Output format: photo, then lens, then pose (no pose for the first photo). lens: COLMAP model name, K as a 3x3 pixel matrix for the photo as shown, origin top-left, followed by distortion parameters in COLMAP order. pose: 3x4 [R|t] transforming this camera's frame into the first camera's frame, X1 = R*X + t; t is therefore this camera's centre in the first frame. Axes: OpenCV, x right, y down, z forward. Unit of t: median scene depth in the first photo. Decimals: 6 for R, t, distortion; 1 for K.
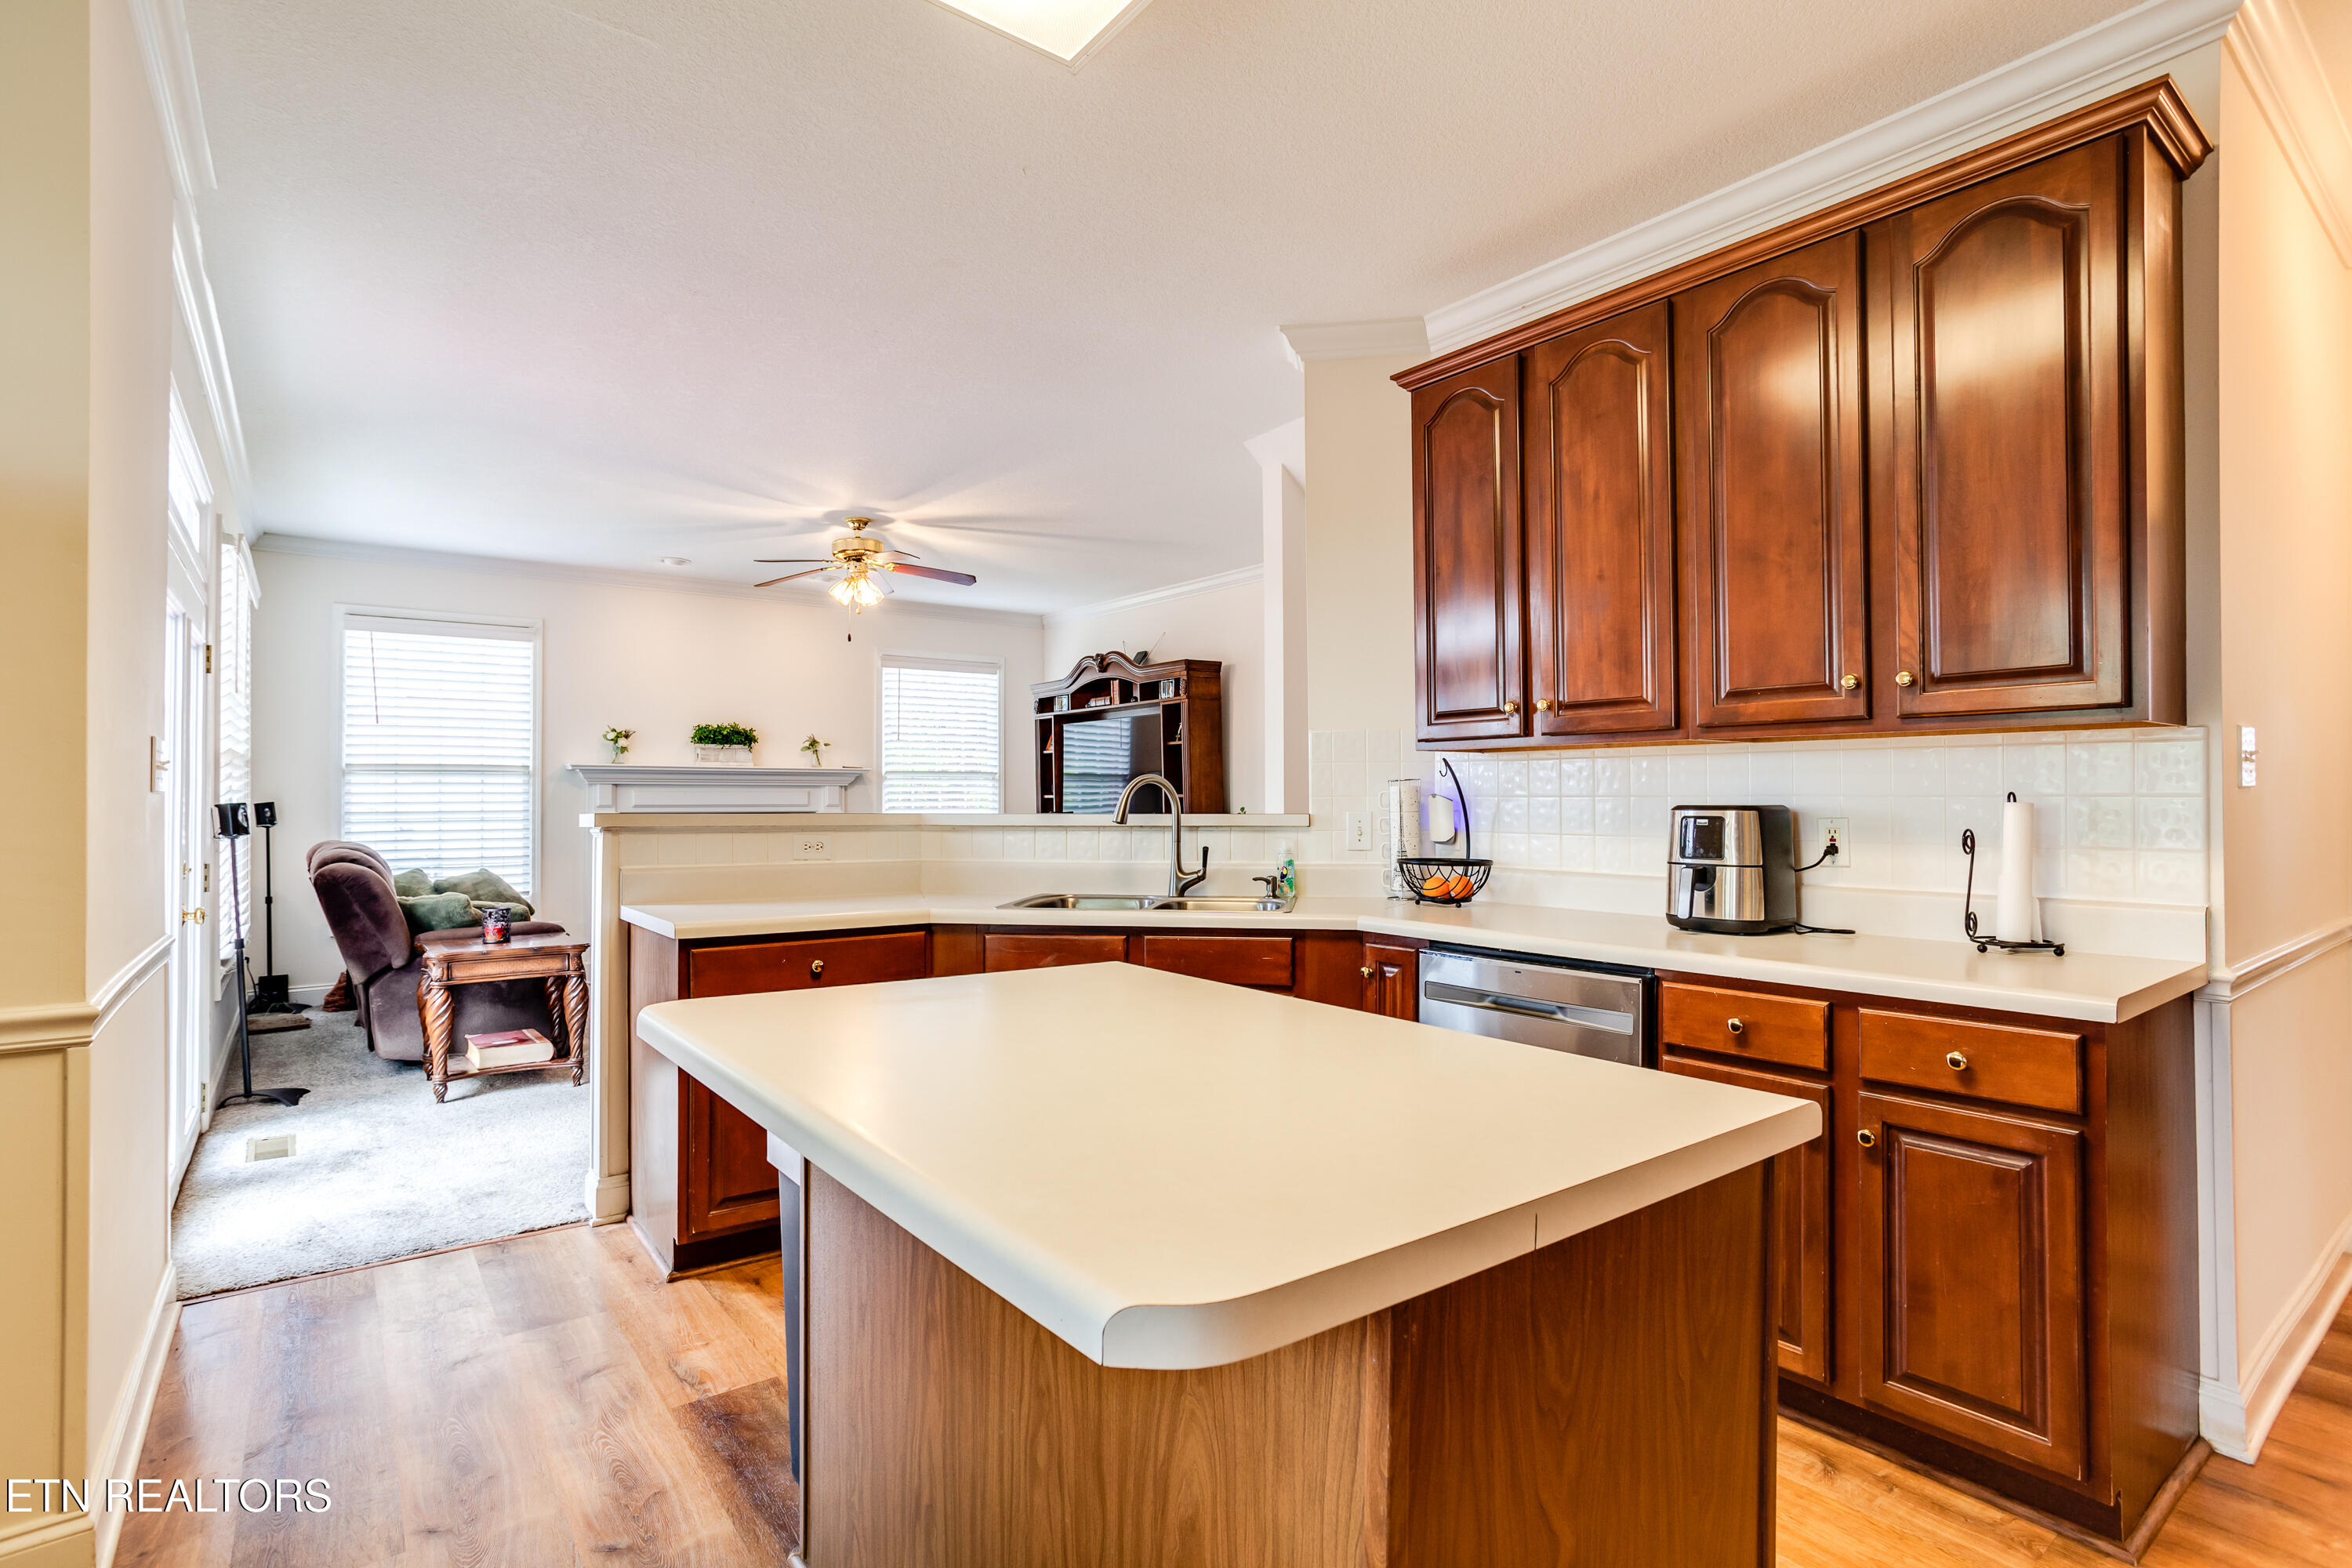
lens RADIAL K [[1123.9, 0, 1176.0], [0, 1123.9, 784.0], [0, 0, 1]] dist [-0.000164, 0.000127]
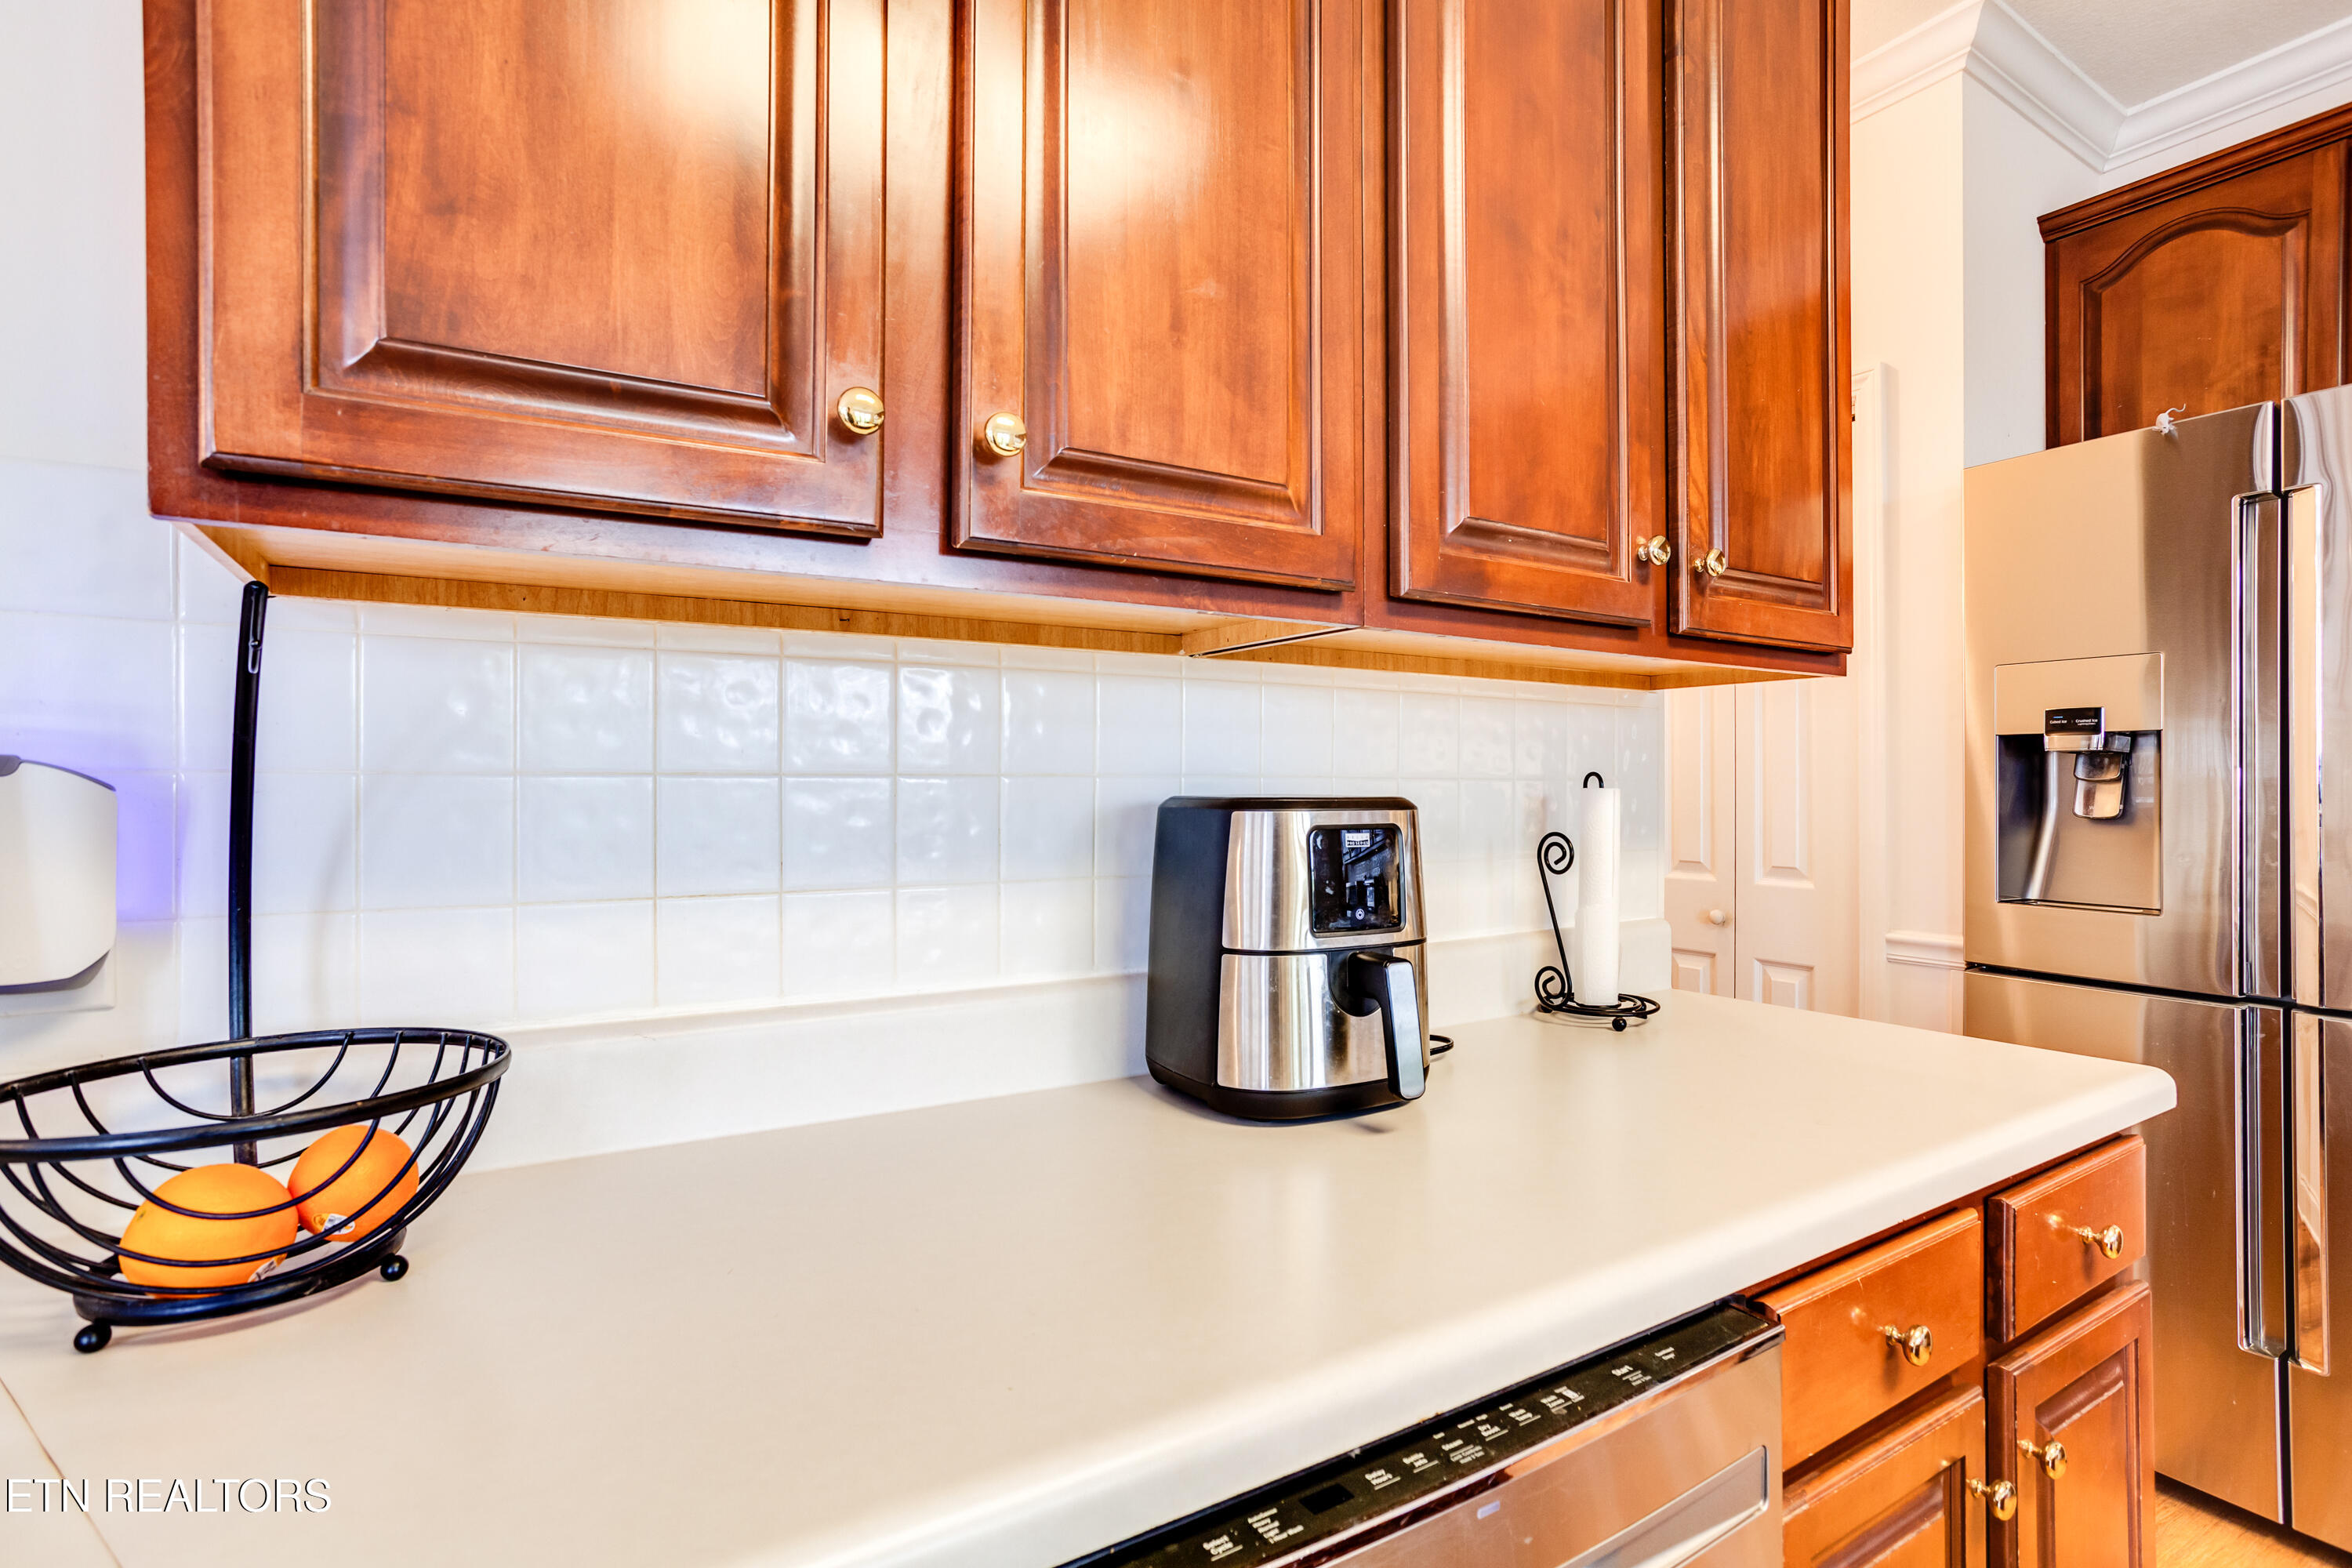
lens RADIAL K [[1123.9, 0, 1176.0], [0, 1123.9, 784.0], [0, 0, 1]] dist [-0.000164, 0.000127]
pose [[0.094411, 0.009629, 0.995487, 0.063662], [-0.012605, 0.999885, -0.008476, 0.018055], [-0.995454, -0.011748, 0.094521, 1.000178]]
